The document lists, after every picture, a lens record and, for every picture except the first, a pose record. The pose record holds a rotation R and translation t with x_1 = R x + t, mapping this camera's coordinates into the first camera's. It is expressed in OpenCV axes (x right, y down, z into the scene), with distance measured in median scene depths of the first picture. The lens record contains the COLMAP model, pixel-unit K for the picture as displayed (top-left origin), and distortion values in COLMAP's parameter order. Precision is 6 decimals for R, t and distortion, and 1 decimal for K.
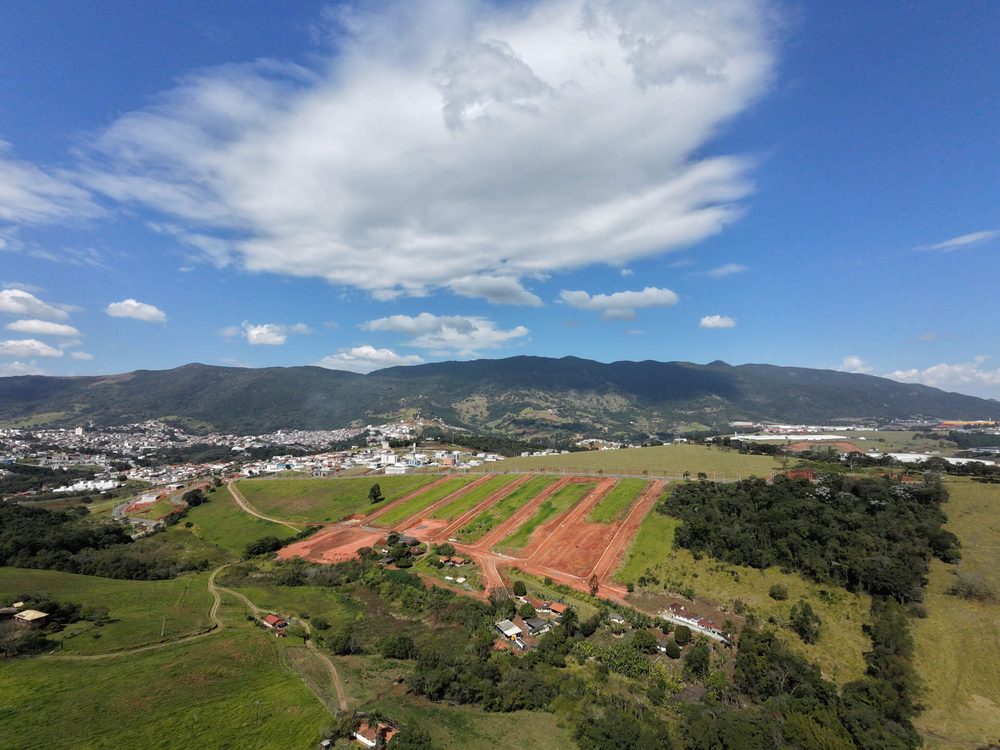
lens RADIAL K [[482.2, 0, 494.7], [0, 482.2, 374.2], [0, 0, 1]] dist [0.001314, 0.000424]
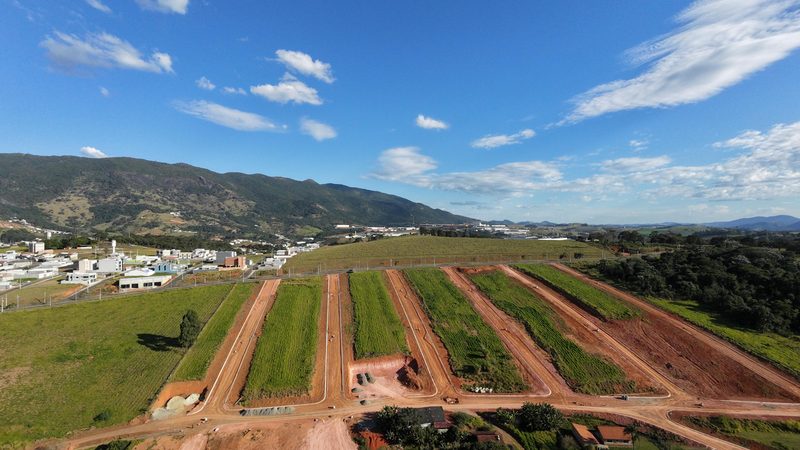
lens RADIAL K [[386.3, 0, 397.1], [0, 386.3, 222.8], [0, 0, 1]] dist [0.002245, 0.000033]
pose [[0.755866, 0.006483, 0.654694, -0.058211], [-0.061573, 0.996223, 0.061224, 0.017146], [-0.651824, -0.086588, 0.753411, 0.096514]]
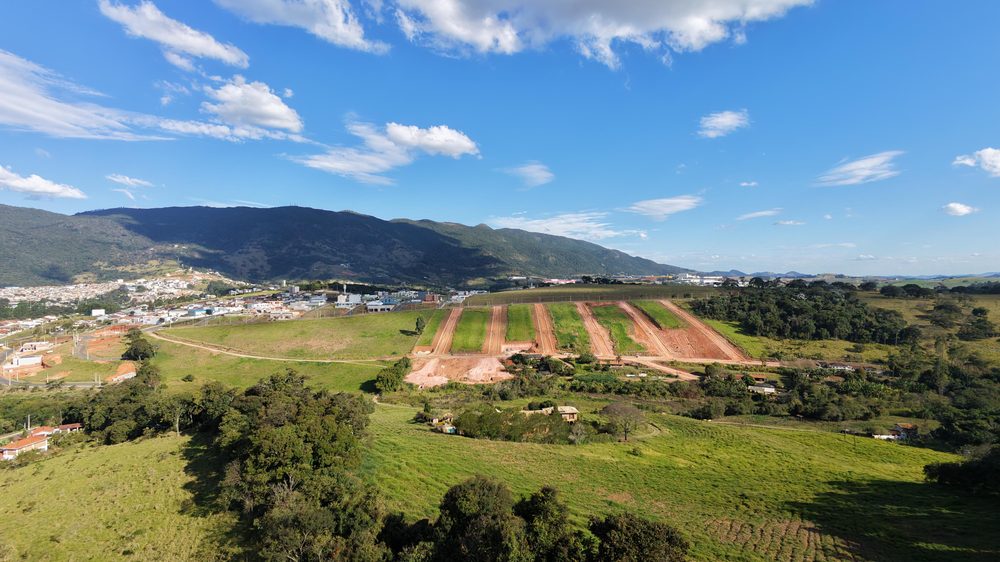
lens RADIAL K [[482.8, 0, 496.3], [0, 482.8, 278.2], [0, 0, 1]] dist [0.002245, 0.000033]
pose [[0.867752, 0.000129, 0.496997, -0.098567], [-0.045126, 0.995890, 0.078532, 0.012653], [-0.494944, -0.090574, 0.864191, 0.020585]]
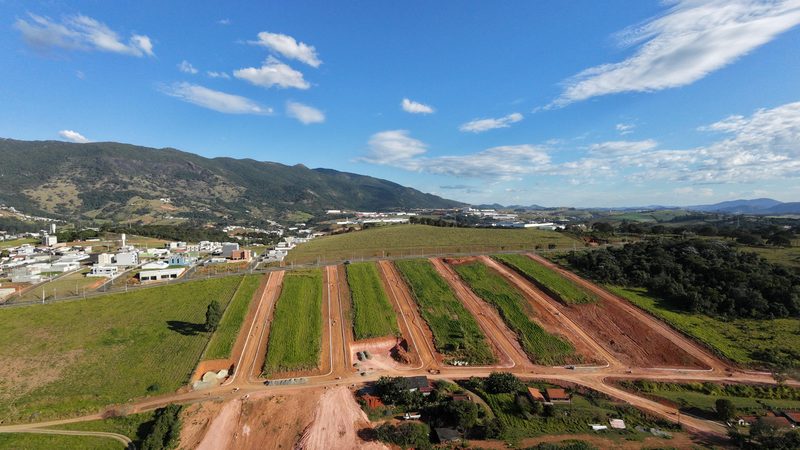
lens RADIAL K [[386.3, 0, 397.1], [0, 386.3, 222.8], [0, 0, 1]] dist [0.002245, 0.000033]
pose [[0.739532, -0.025005, 0.672657, -0.066177], [-0.059308, 0.993003, 0.102118, 0.012587], [-0.670504, -0.115413, 0.732874, 0.088276]]
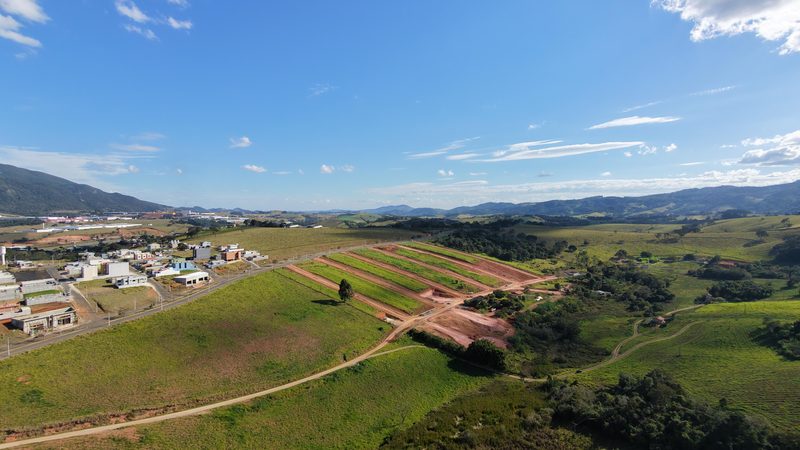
lens RADIAL K [[386.4, 0, 398.3], [0, 386.4, 221.9], [0, 0, 1]] dist [0.000615, 0.001979]
pose [[0.069333, -0.025488, 0.997268, -0.147515], [-0.089863, 0.995450, 0.031689, 0.017567], [-0.993538, -0.091814, 0.066727, 0.147651]]
